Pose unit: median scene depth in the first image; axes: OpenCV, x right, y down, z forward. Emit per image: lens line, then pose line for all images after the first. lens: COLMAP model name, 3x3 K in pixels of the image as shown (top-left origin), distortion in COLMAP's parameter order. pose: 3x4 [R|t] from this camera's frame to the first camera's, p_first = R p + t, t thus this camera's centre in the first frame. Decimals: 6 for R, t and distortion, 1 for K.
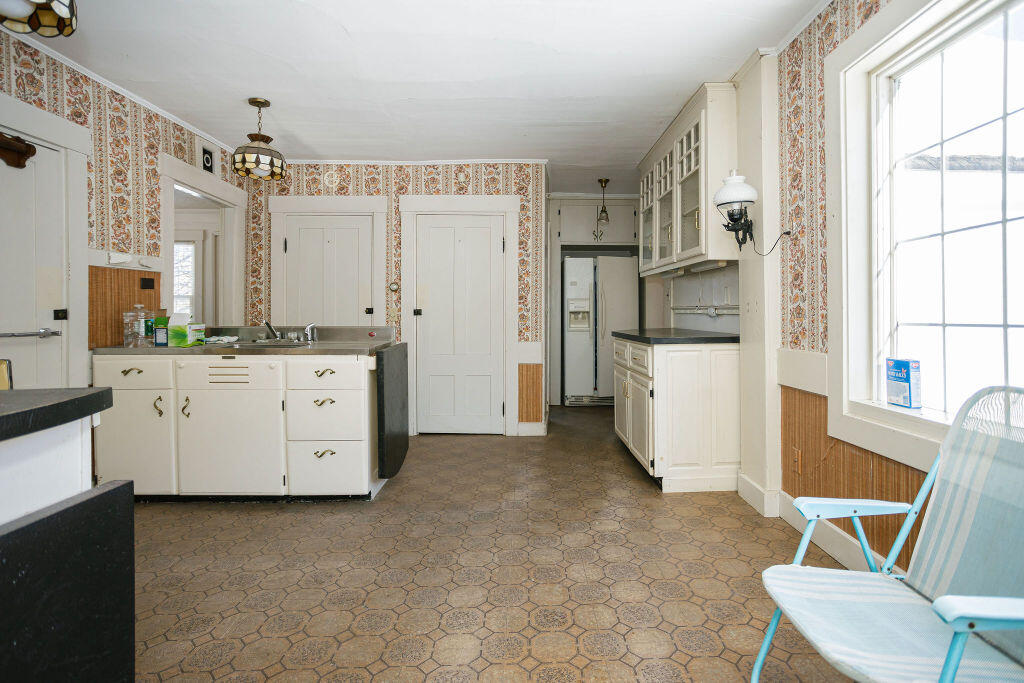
lens RADIAL K [[533.3, 0, 522.8], [0, 533.3, 315.5], [0, 0, 1]] dist [-0.052948, 0.022043]
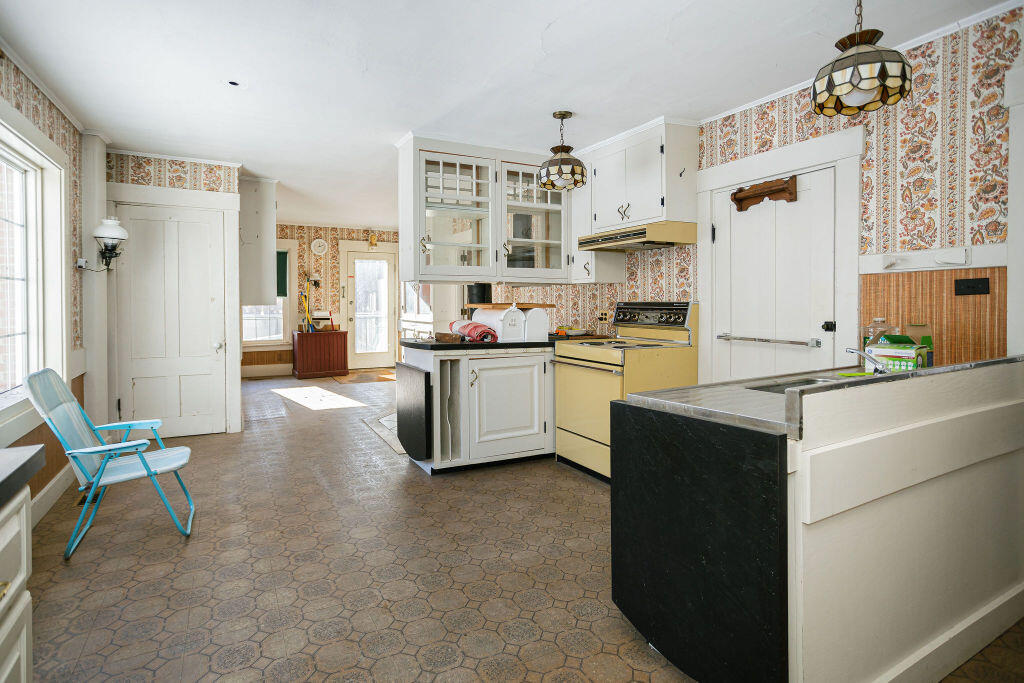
lens RADIAL K [[533.3, 0, 522.8], [0, 533.3, 315.5], [0, 0, 1]] dist [-0.052948, 0.022043]
pose [[-0.868865, 0.017296, -0.494746, 0.162797], [0.003347, 0.999572, 0.029067, -0.060877], [0.495037, 0.023600, -0.868551, 1.748511]]
